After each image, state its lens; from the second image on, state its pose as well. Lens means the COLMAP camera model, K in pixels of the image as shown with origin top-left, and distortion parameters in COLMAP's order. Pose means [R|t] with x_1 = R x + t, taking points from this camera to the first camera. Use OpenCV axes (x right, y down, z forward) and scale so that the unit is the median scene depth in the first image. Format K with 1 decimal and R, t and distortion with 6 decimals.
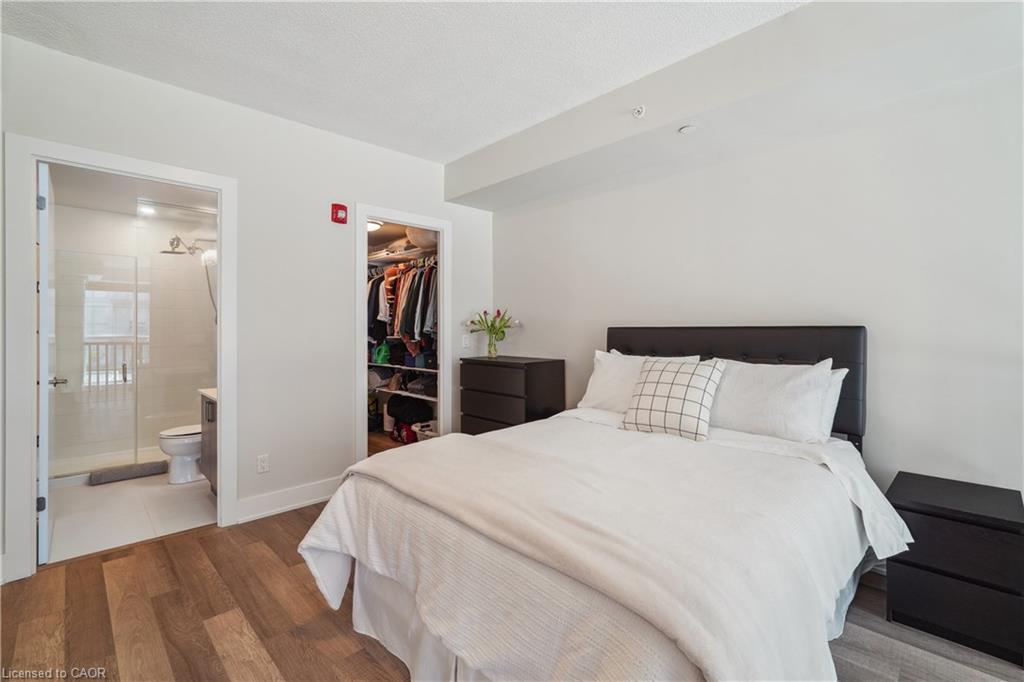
lens RADIAL K [[457.1, 0, 516.3], [0, 457.1, 334.3], [0, 0, 1]] dist [-0.006944, 0.002648]
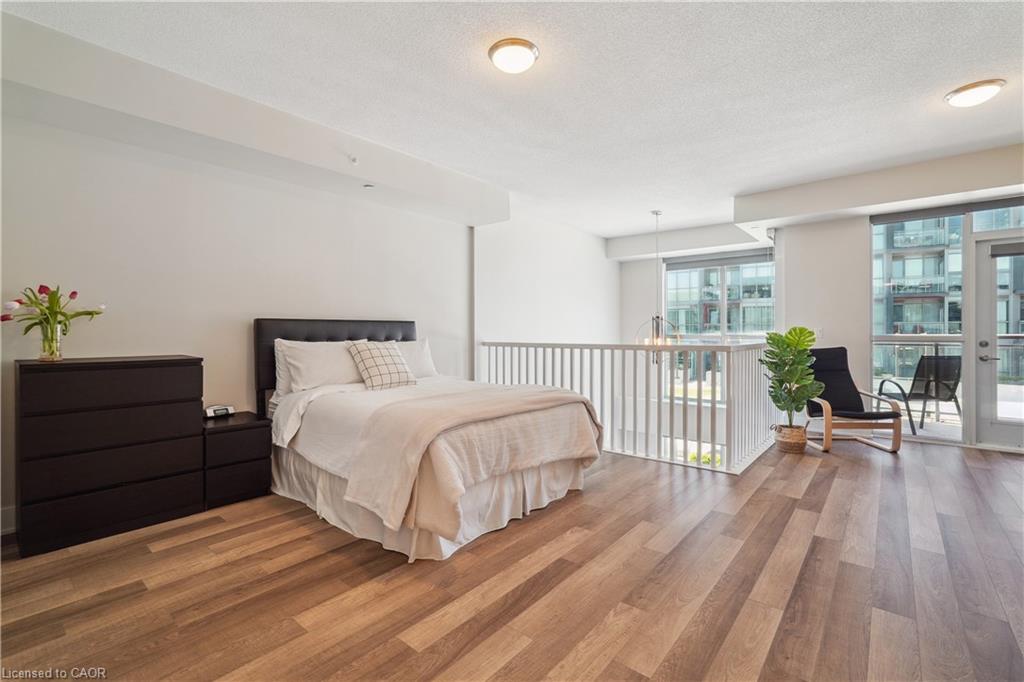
lens RADIAL K [[457.1, 0, 518.9], [0, 457.1, 335.7], [0, 0, 1]] dist [-0.006944, 0.002648]
pose [[-0.107163, -0.009873, 0.994192, -1.601046], [0.008055, 0.999909, 0.010798, 0.035172], [-0.994209, 0.009166, -0.107074, 0.933550]]
